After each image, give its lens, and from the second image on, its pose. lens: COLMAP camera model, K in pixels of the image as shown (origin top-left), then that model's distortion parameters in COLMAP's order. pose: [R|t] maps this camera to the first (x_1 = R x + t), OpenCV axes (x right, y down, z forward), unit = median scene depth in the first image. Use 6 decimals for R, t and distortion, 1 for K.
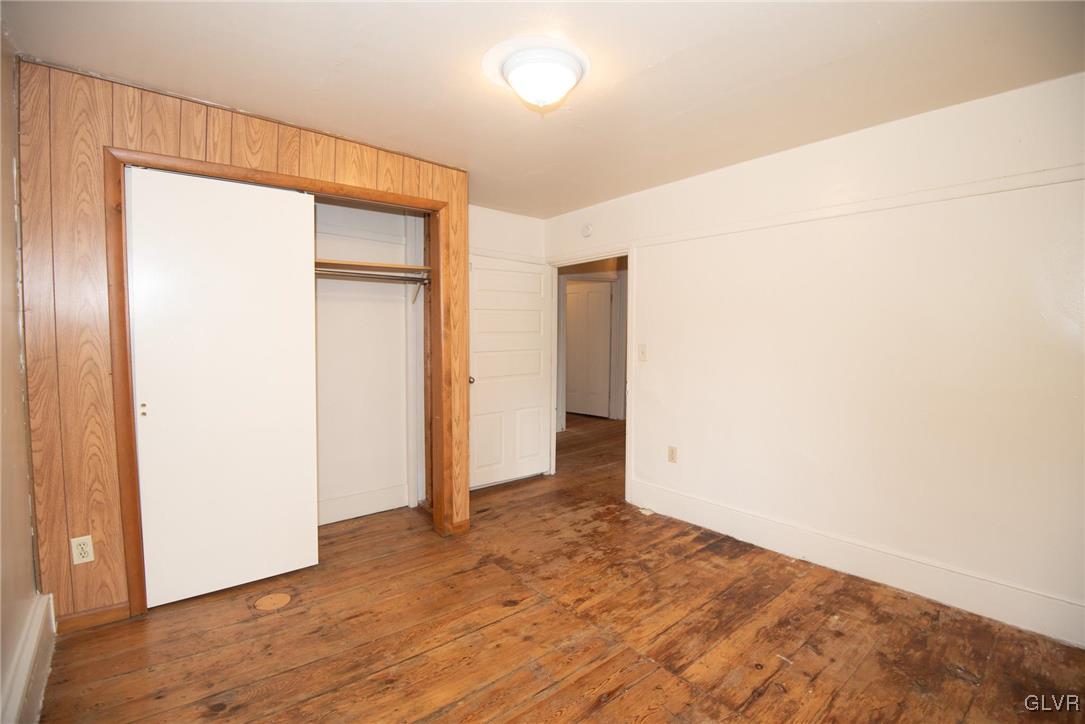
lens RADIAL K [[495.0, 0, 540.9], [0, 495.0, 358.9], [0, 0, 1]] dist [-0.026857, -0.008519]
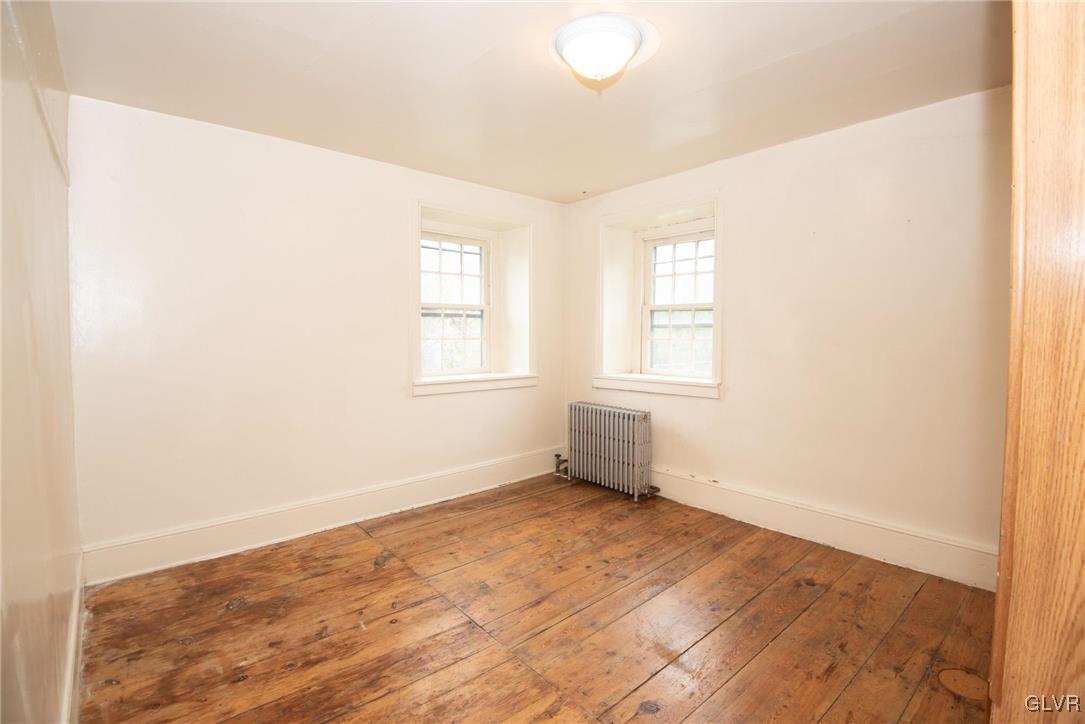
lens RADIAL K [[495.0, 0, 540.7], [0, 495.0, 356.5], [0, 0, 1]] dist [-0.026857, -0.008519]
pose [[-0.999852, -0.000449, -0.017182, 0.118749], [-0.002546, 0.992501, 0.122213, -0.090189], [0.016998, 0.122239, -0.992355, 1.807928]]
